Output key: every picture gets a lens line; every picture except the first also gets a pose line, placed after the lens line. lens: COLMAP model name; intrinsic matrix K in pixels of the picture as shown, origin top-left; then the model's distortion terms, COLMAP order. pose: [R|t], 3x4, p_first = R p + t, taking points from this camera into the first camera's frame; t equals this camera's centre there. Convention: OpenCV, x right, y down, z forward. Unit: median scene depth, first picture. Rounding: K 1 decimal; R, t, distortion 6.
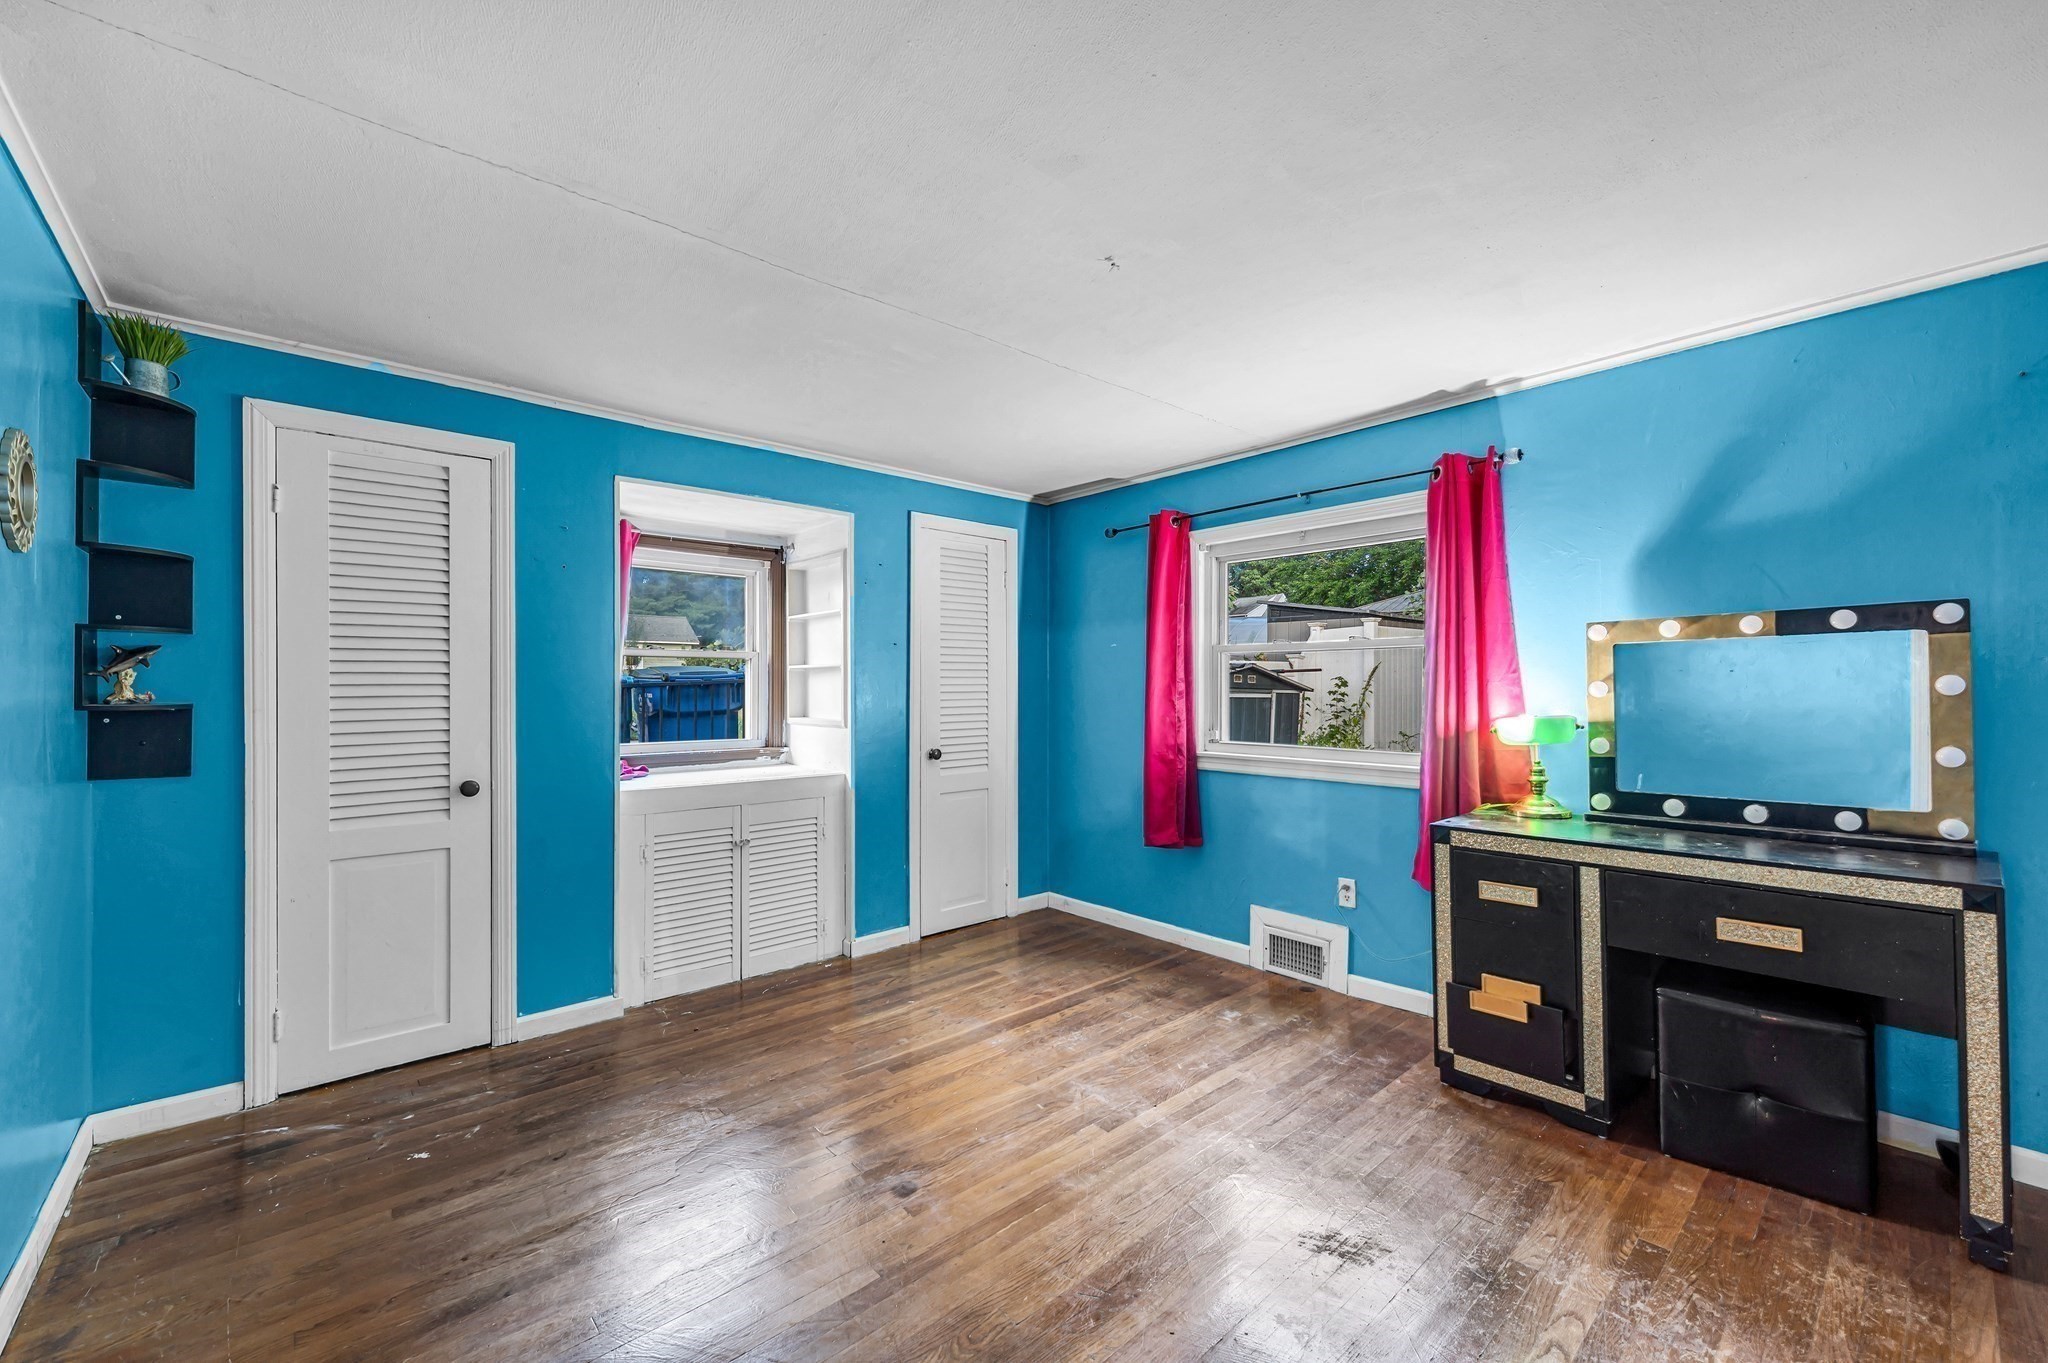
lens RADIAL K [[824.0, 0, 1008.3], [0, 824.0, 685.0], [0, 0, 1]] dist [0.001476, -0.000025]
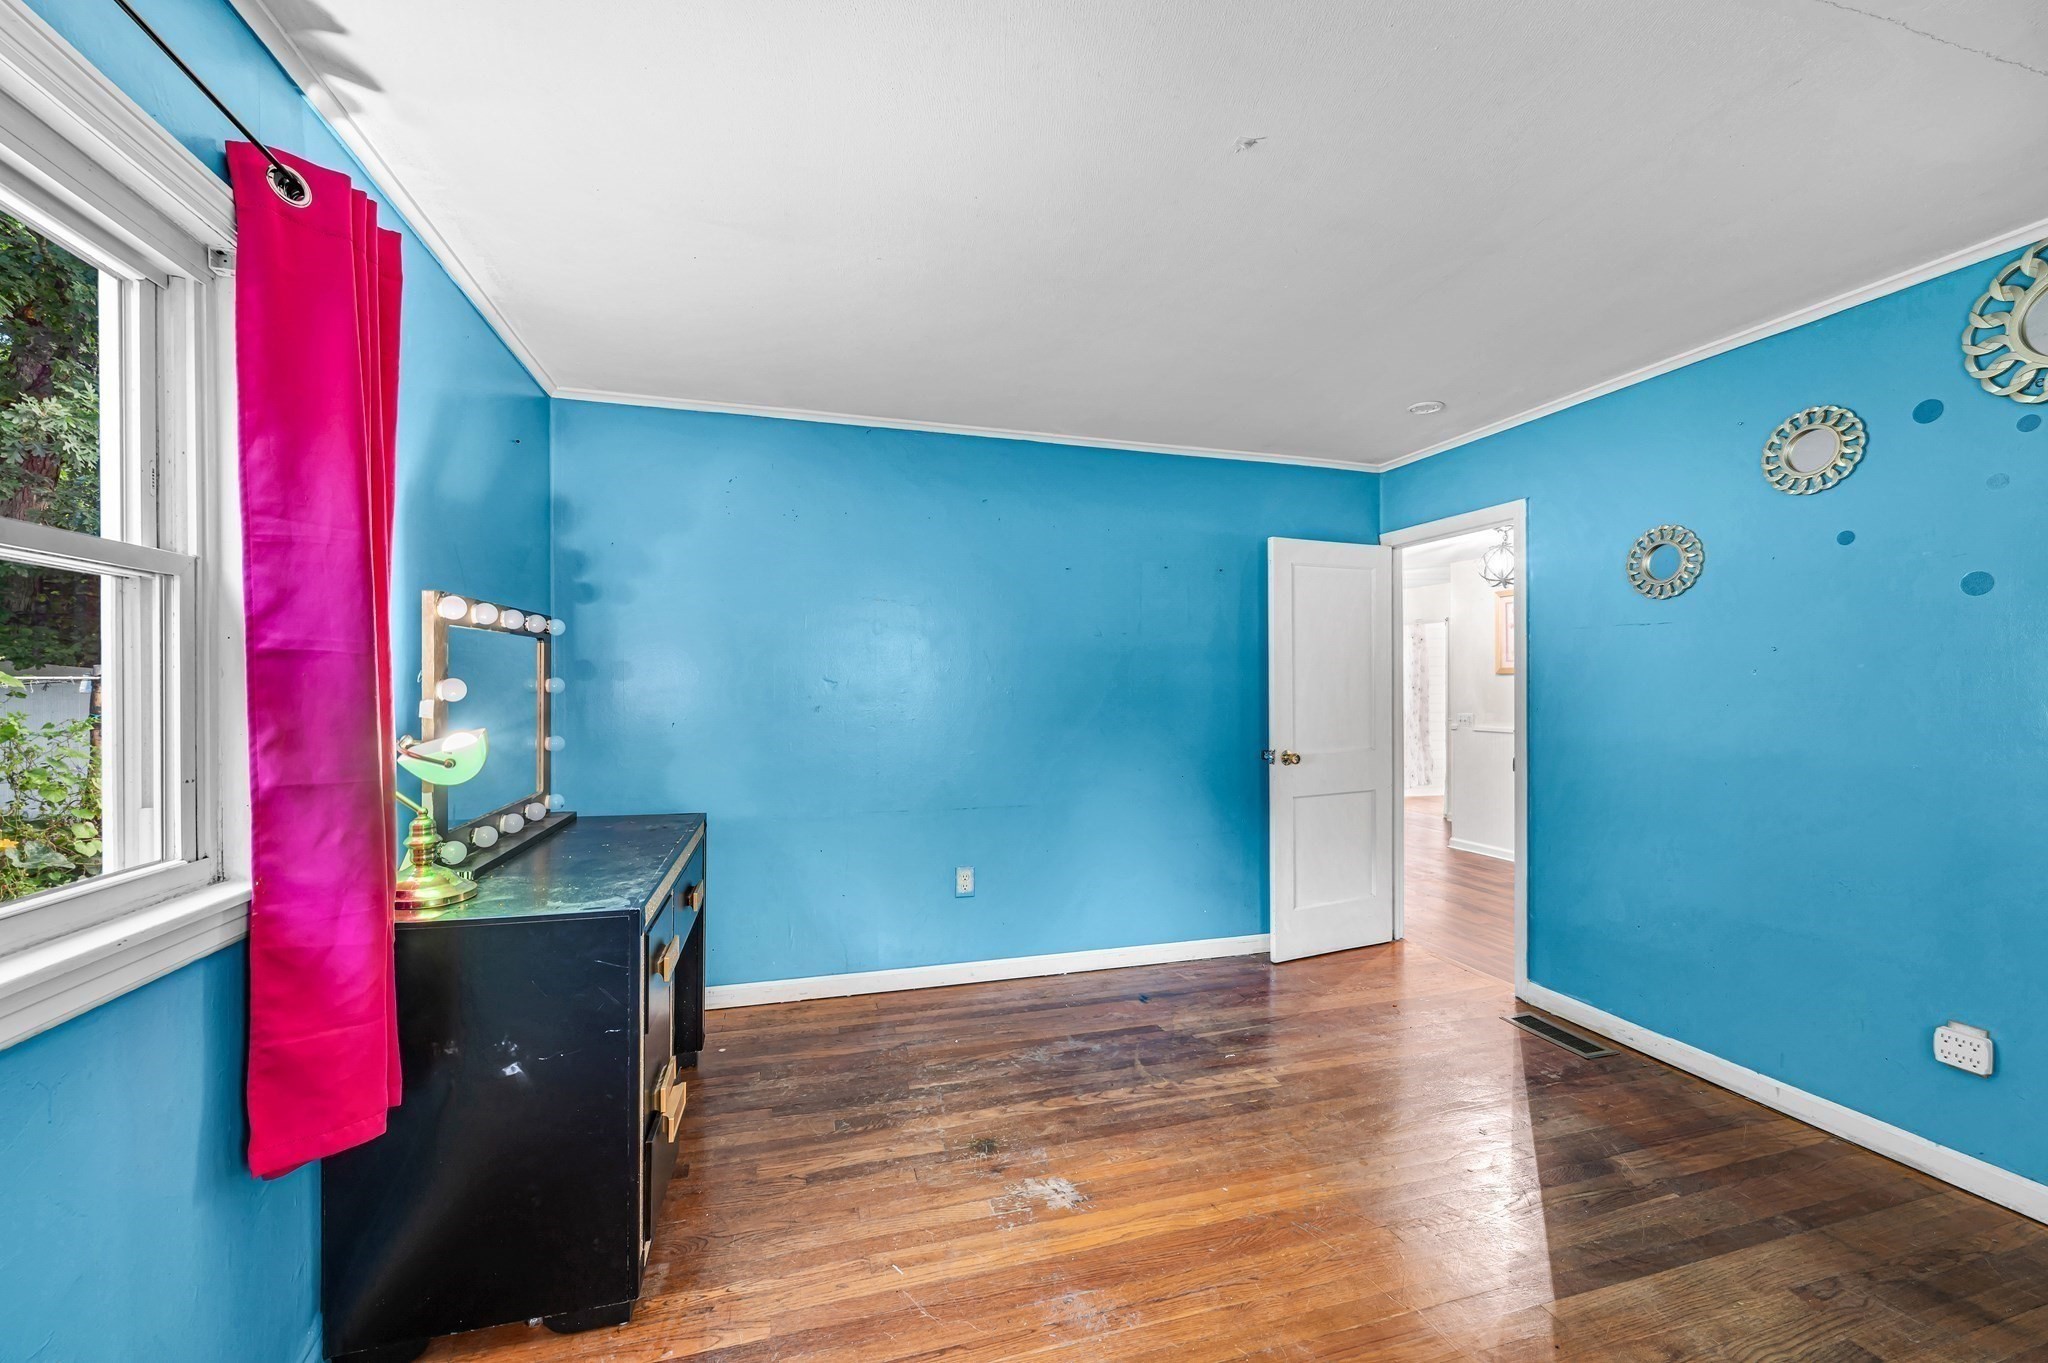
lens RADIAL K [[824.0, 0, 1033.7], [0, 824.0, 684.3], [0, 0, 1]] dist [0.001476, -0.000025]
pose [[-0.914348, 0.003697, 0.404914, -0.005071], [0.002770, 0.999992, -0.002875, 0.003260], [-0.404921, -0.001507, -0.914350, 1.151314]]
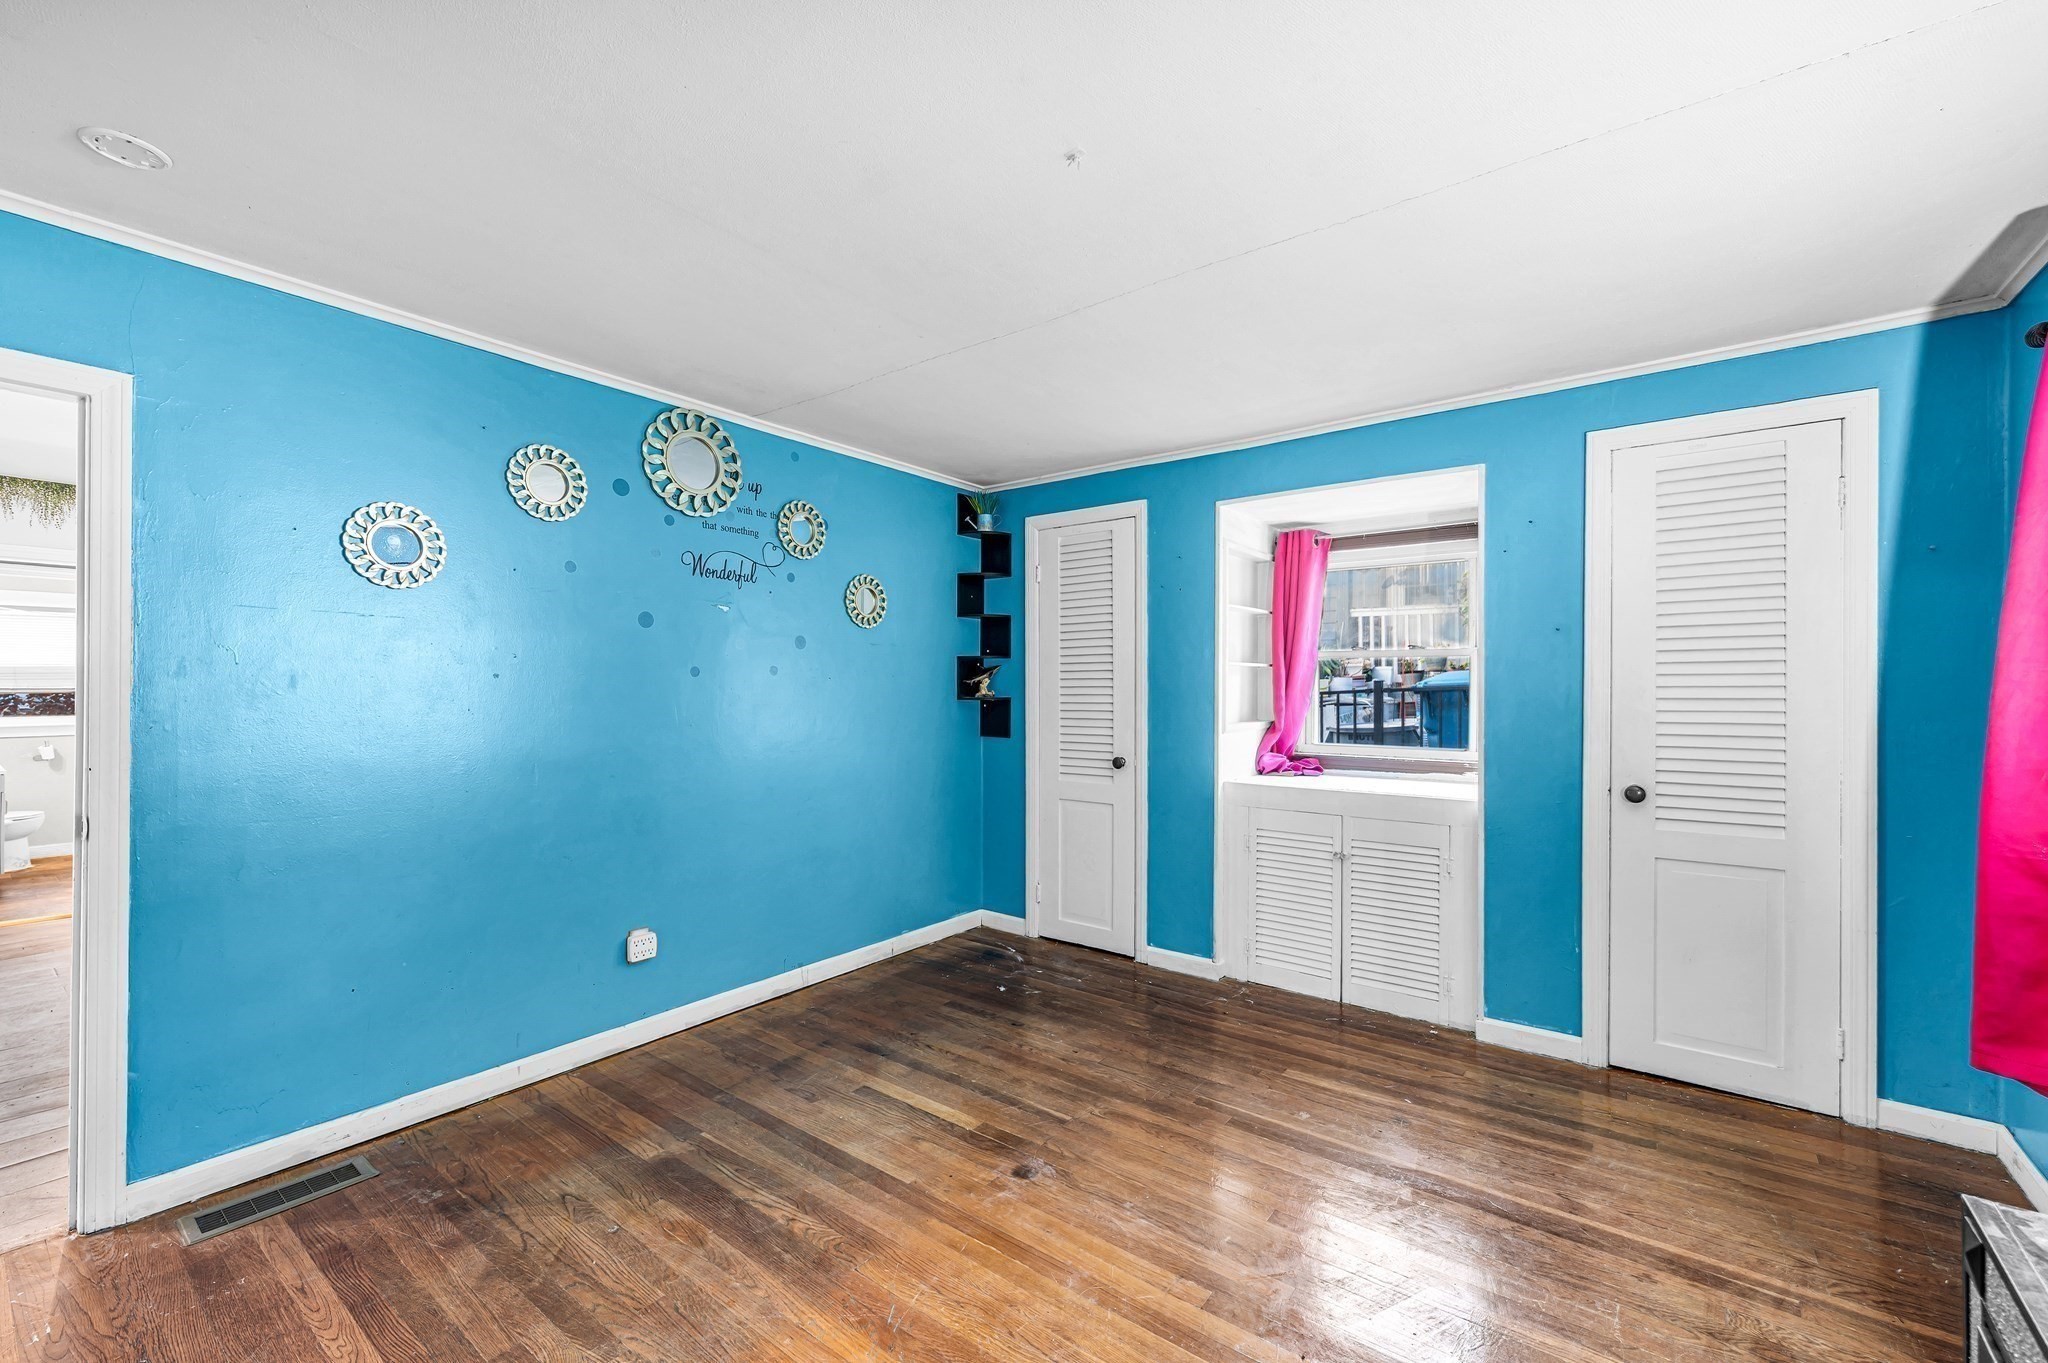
lens RADIAL K [[824.0, 0, 1027.1], [0, 824.0, 689.5], [0, 0, 1]] dist [0.001476, -0.000025]
pose [[0.201578, 0.002178, -0.979470, 0.569767], [-0.001221, 0.999997, 0.001972, 0.001437], [0.979472, 0.000799, 0.201580, 0.507890]]
